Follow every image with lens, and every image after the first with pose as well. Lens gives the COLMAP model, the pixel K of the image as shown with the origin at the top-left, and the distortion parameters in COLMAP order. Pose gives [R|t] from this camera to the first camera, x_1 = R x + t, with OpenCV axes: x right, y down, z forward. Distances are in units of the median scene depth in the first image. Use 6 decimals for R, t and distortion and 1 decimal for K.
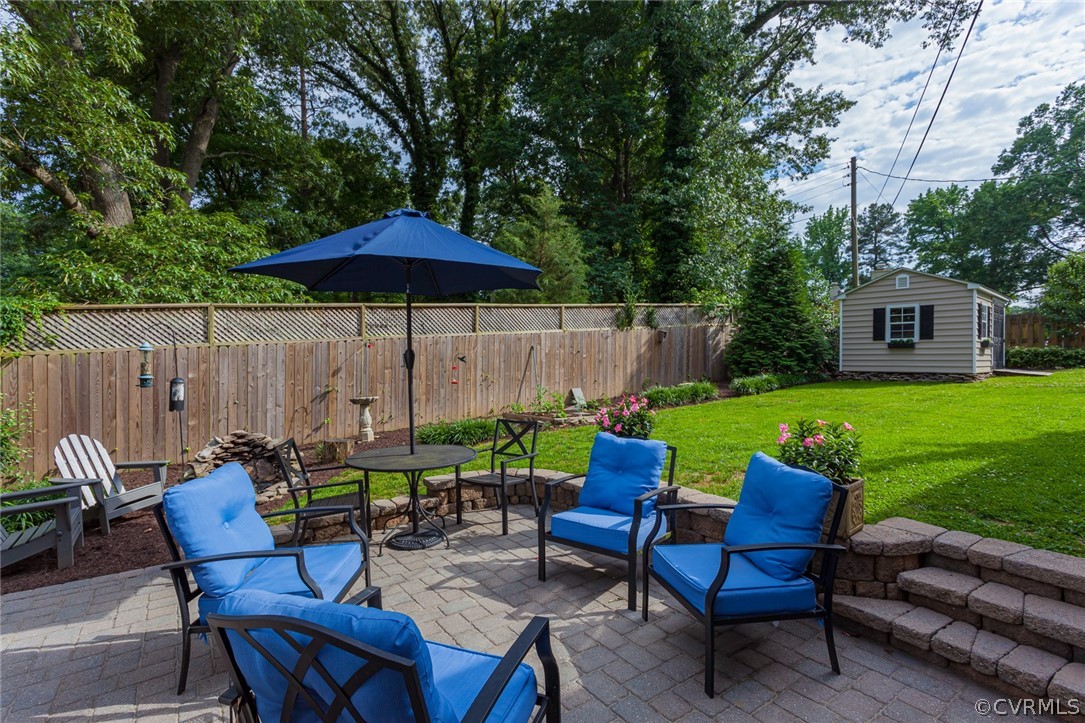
lens RADIAL K [[516.8, 0, 541.0], [0, 516.8, 357.9], [0, 0, 1]] dist [0.001650, 0.000049]
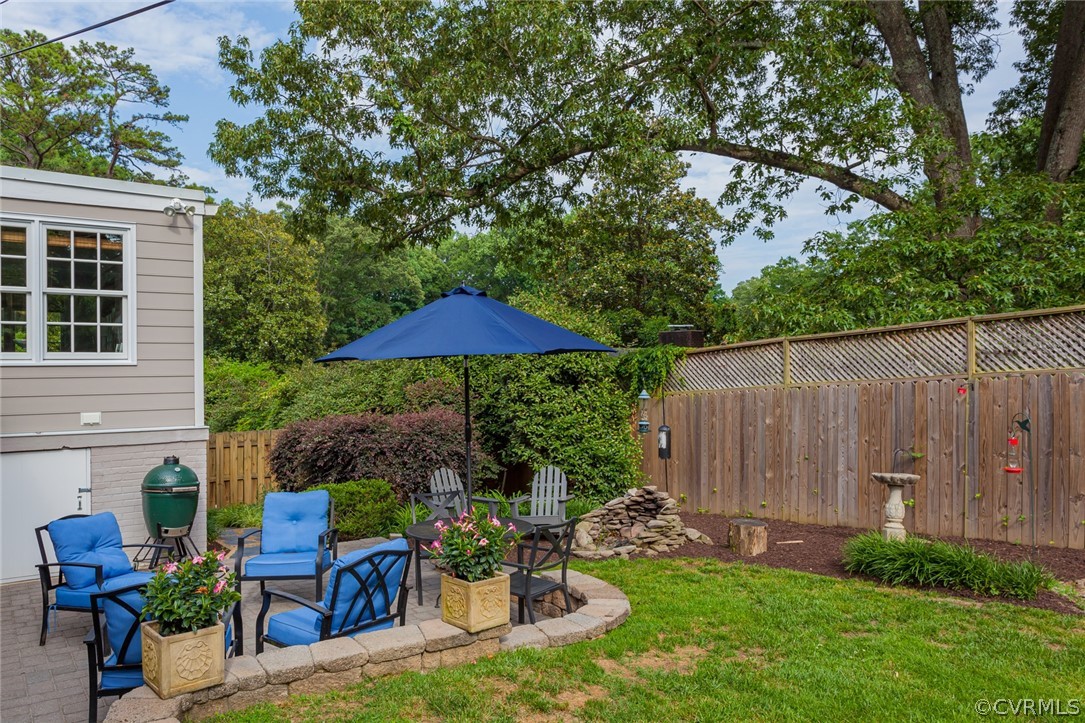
lens RADIAL K [[808.4, 0, 536.5], [0, 808.4, 364.2], [0, 0, 1]] dist [0.006142, -0.011602]
pose [[-0.002938, 0.001890, -0.999994, 0.671305], [0.008150, 0.999965, 0.001866, -0.065613], [0.999962, -0.008144, -0.002954, 0.586540]]
